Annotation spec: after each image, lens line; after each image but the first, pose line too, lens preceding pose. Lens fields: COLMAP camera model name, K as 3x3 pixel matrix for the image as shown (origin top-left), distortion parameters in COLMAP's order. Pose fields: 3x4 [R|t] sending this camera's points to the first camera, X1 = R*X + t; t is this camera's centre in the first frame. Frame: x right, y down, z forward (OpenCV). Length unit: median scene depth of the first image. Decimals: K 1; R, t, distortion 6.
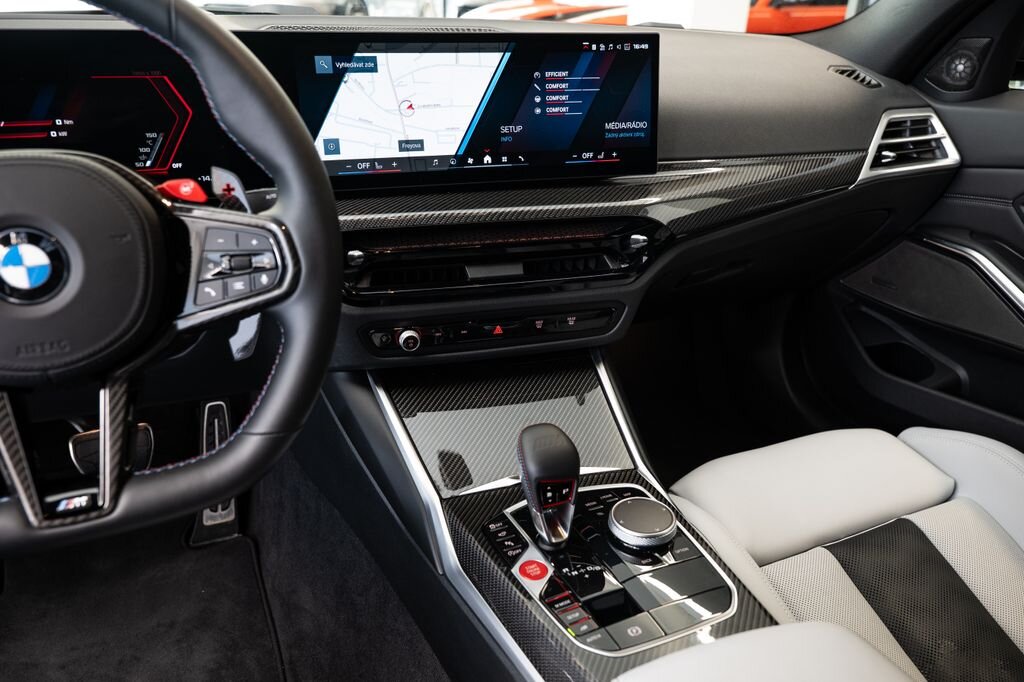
lens RADIAL K [[776.0, 0, 530.0], [0, 776.0, 357.0], [0, 0, 1]] dist [-0.001736, 0.000613]
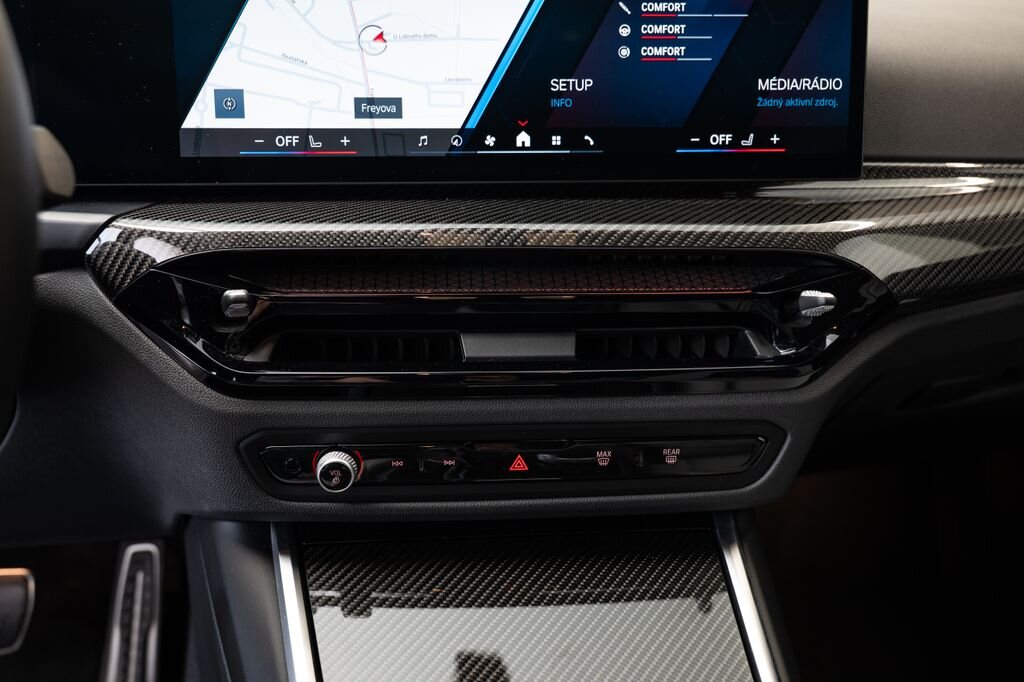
lens RADIAL K [[939.6, 0, 512.0], [0, 939.6, 341.0], [0, 0, 1]] dist [0.003357, 0.000053]
pose [[0.975699, 0.046976, -0.214022, 0.084306], [-0.079778, 0.985868, -0.147310, -0.023644], [0.204078, 0.160805, 0.965657, 0.409835]]
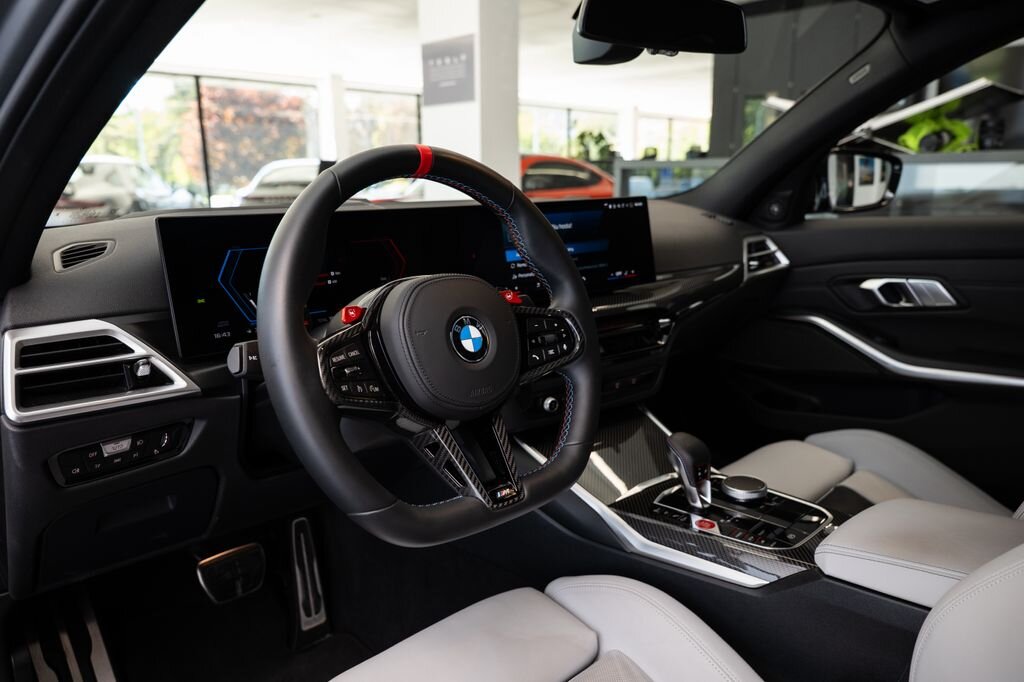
lens RADIAL K [[724.7, 0, 510.6], [0, 724.7, 356.0], [0, 0, 1]] dist [0.004826, 0.005210]
pose [[0.944535, -0.125367, 0.303541, -0.611495], [0.186440, 0.965584, -0.181350, 0.119242], [-0.270359, 0.227883, 0.935401, -0.241617]]
